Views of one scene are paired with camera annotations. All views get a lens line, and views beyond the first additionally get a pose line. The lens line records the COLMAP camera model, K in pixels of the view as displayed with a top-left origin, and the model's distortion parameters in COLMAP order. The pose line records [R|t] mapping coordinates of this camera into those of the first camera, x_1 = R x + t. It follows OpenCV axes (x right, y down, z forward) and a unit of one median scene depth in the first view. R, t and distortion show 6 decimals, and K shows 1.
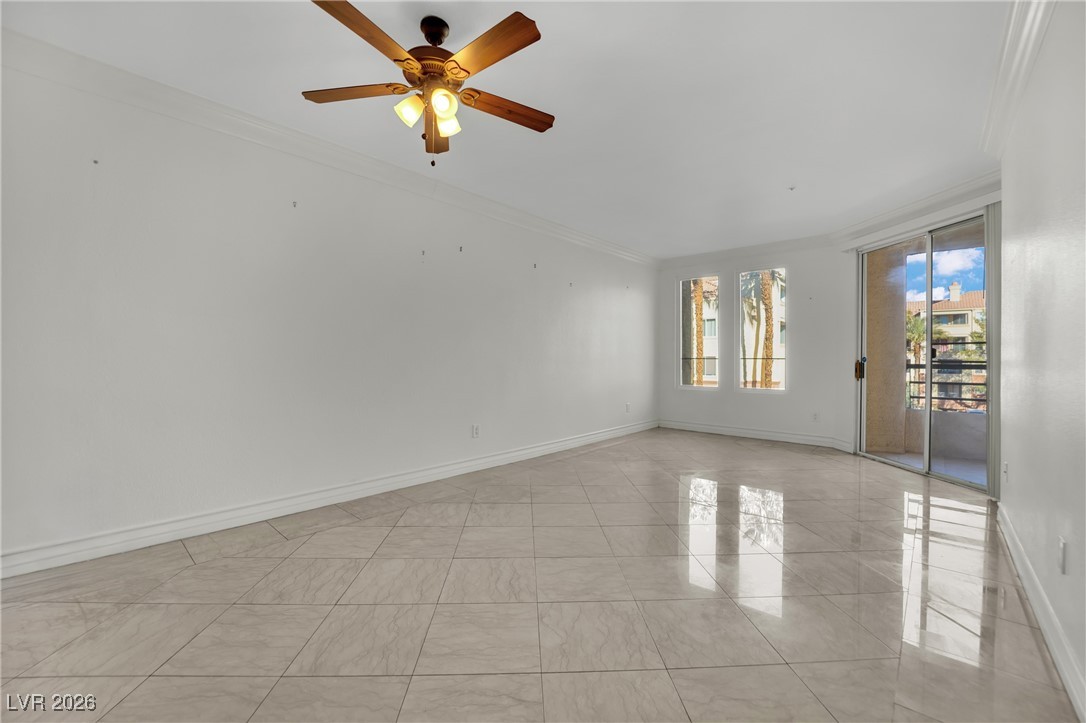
lens RADIAL K [[438.7, 0, 547.3], [0, 438.7, 359.3], [0, 0, 1]] dist [-0.026767, -0.000039]
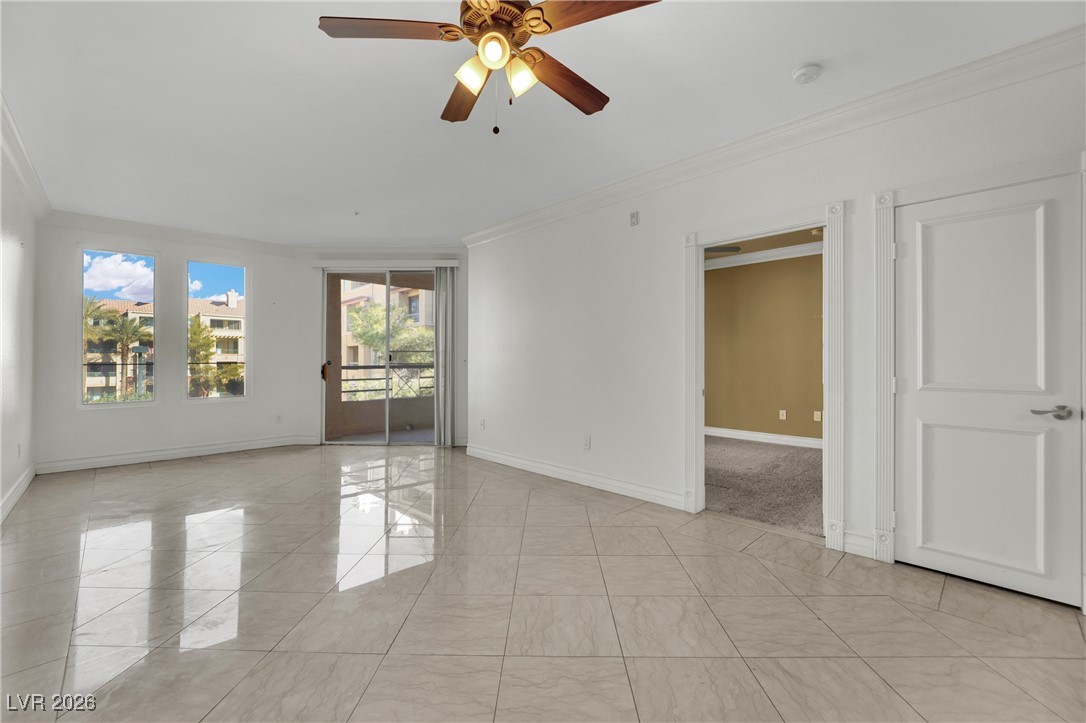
lens RADIAL K [[448.3, 0, 538.4], [0, 448.3, 365.1], [0, 0, 1]] dist [-0.023629, -0.000255]
pose [[0.076272, -0.006726, 0.997064, -0.412169], [-0.000241, 0.999977, 0.006764, -0.000037], [-0.997087, -0.000756, 0.076269, 0.325480]]
